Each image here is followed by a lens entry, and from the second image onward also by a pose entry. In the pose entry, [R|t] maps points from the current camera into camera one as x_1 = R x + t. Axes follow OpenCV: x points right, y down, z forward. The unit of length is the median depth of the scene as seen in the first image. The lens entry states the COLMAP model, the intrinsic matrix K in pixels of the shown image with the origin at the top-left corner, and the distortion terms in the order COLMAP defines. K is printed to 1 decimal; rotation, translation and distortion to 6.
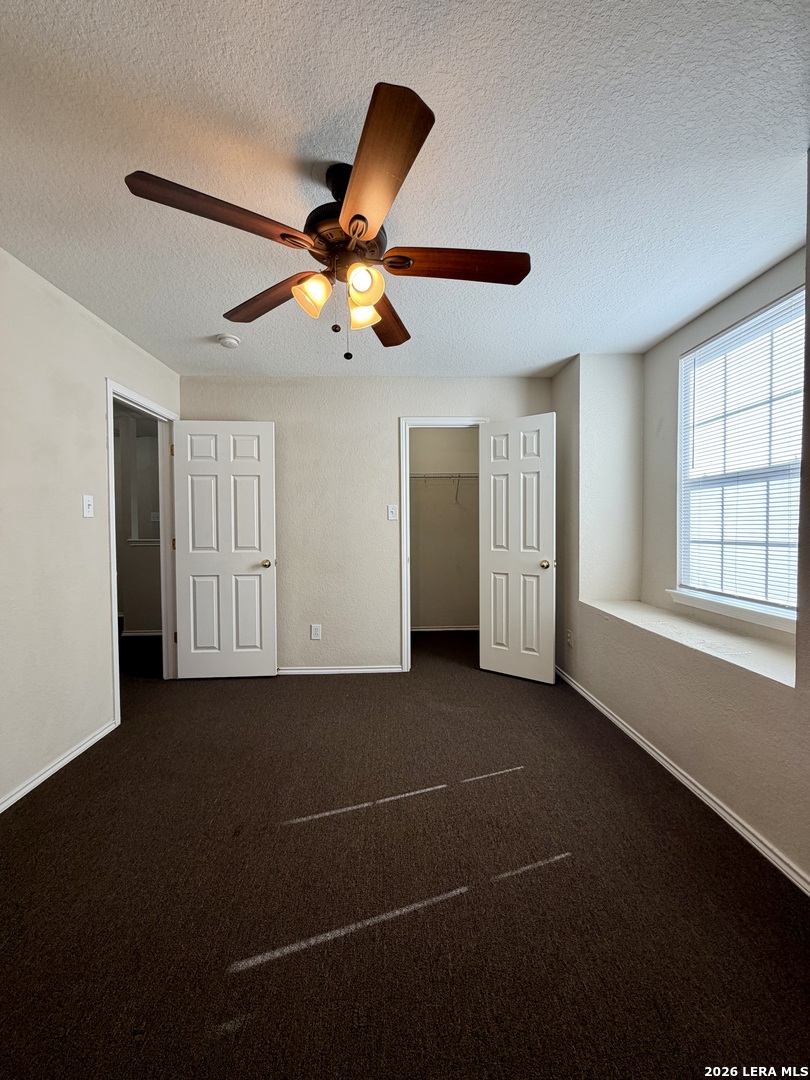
lens RADIAL K [[429.9, 0, 404.0], [0, 429.9, 536.4], [0, 0, 1]] dist [-0.002398, 0.000288]
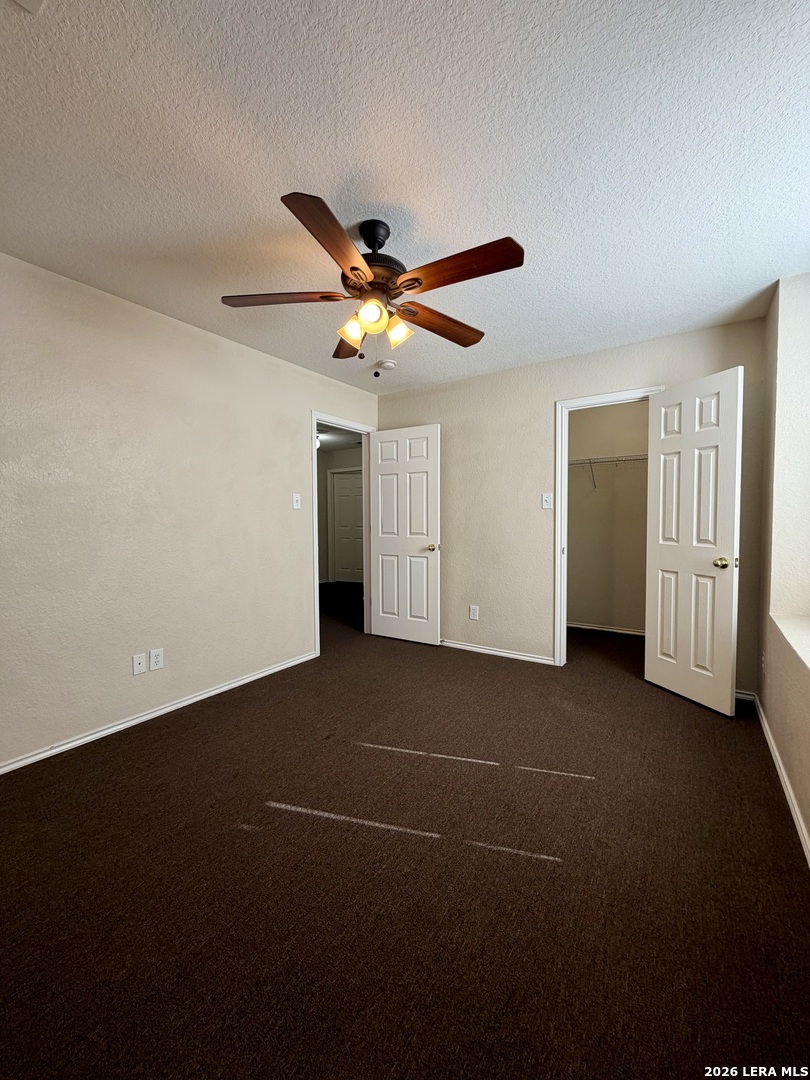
lens RADIAL K [[429.9, 0, 405.5], [0, 429.9, 536.8], [0, 0, 1]] dist [-0.002398, 0.000288]
pose [[0.809736, 0.027867, -0.586132, 0.300903], [-0.014568, 0.999519, 0.027396, 0.003404], [0.586614, -0.013645, 0.809752, 0.021427]]
